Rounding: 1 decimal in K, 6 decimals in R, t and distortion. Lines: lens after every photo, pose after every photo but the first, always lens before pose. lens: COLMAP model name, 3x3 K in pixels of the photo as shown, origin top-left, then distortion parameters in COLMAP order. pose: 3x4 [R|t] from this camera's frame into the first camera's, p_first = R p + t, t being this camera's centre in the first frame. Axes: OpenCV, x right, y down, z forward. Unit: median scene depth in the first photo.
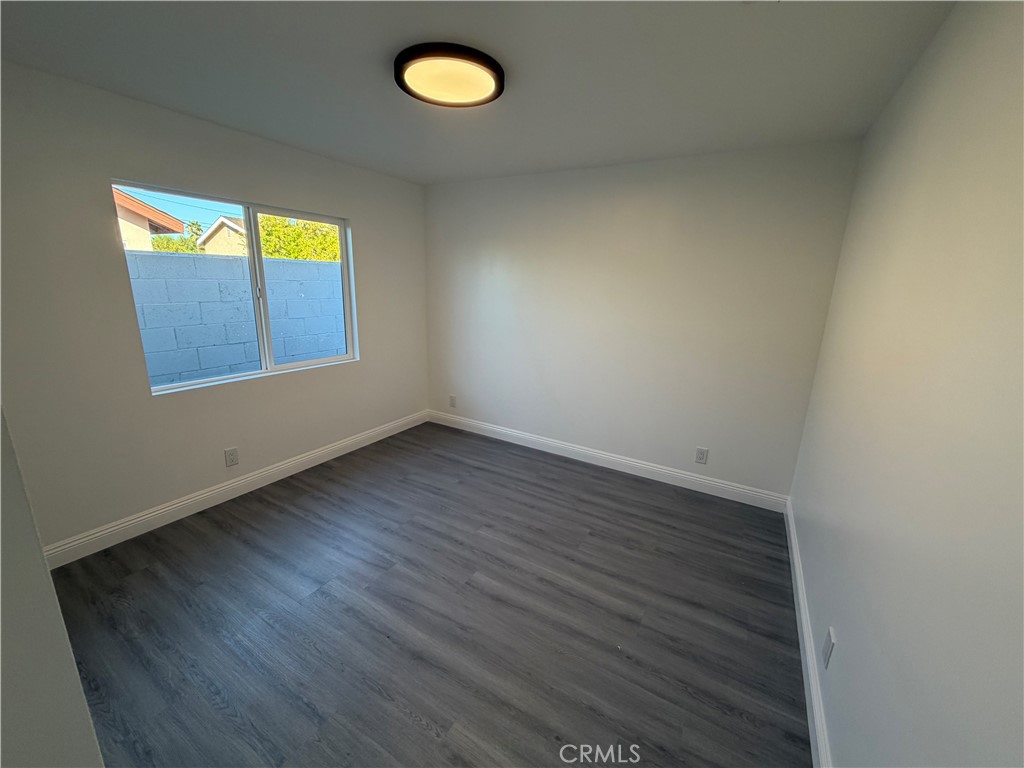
lens RADIAL K [[407.6, 0, 508.6], [0, 407.6, 380.4], [0, 0, 1]] dist [0.000653, -0.000033]
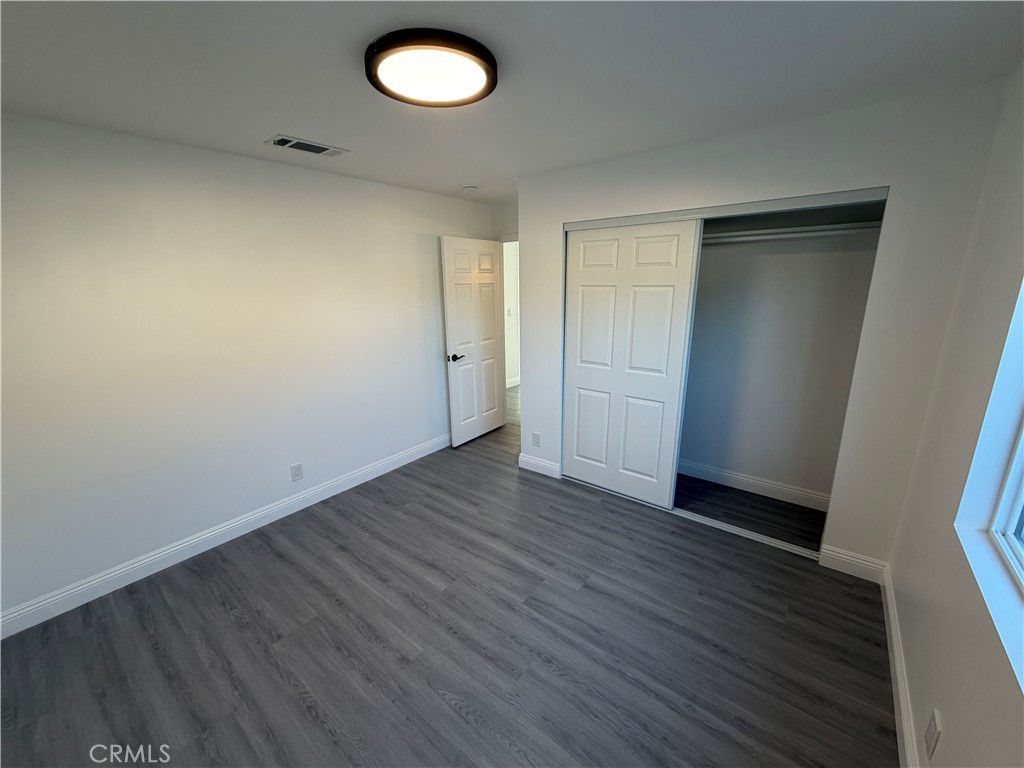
lens RADIAL K [[407.6, 0, 518.9], [0, 407.6, 385.2], [0, 0, 1]] dist [0.000653, -0.000033]
pose [[-0.993597, -0.041561, 0.105058, -0.337695], [0.012700, 0.882898, 0.469394, -0.436148], [-0.112264, 0.467723, -0.876717, 1.558343]]
